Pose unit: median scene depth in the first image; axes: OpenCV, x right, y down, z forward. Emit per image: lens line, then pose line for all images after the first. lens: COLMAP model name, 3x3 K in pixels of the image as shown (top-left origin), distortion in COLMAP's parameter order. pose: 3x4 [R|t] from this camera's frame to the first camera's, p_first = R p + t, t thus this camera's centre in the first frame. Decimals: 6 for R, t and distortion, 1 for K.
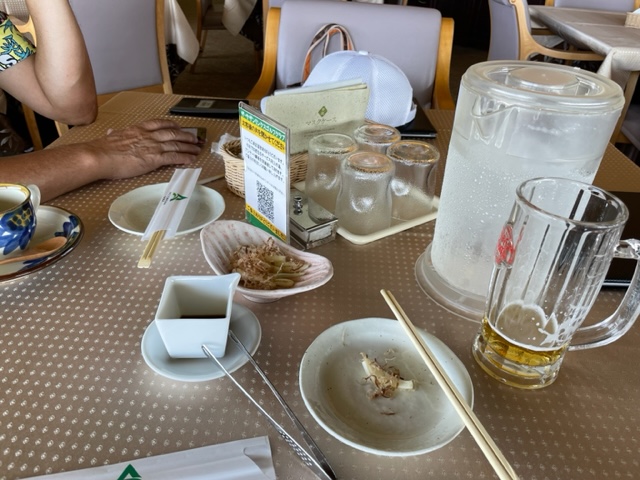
lens RADIAL K [[514.1, 0, 320.0], [0, 514.1, 240.0], [0, 0, 1]] dist [0.026766, -0.055441]
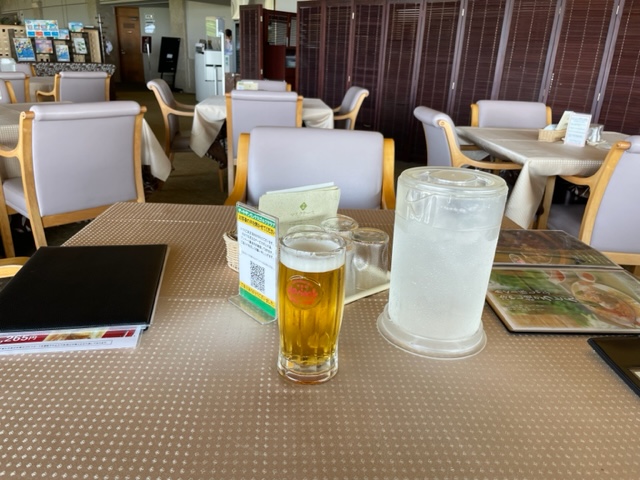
lens RADIAL K [[481.9, 0, 320.0], [0, 481.9, 240.0], [0, 0, 1]] dist [0.101639, -0.147179]
pose [[0.996272, -0.036001, 0.078394, -0.038401], [0.051128, 0.978367, -0.200462, 0.077472], [-0.069481, 0.203722, 0.976560, -0.186347]]
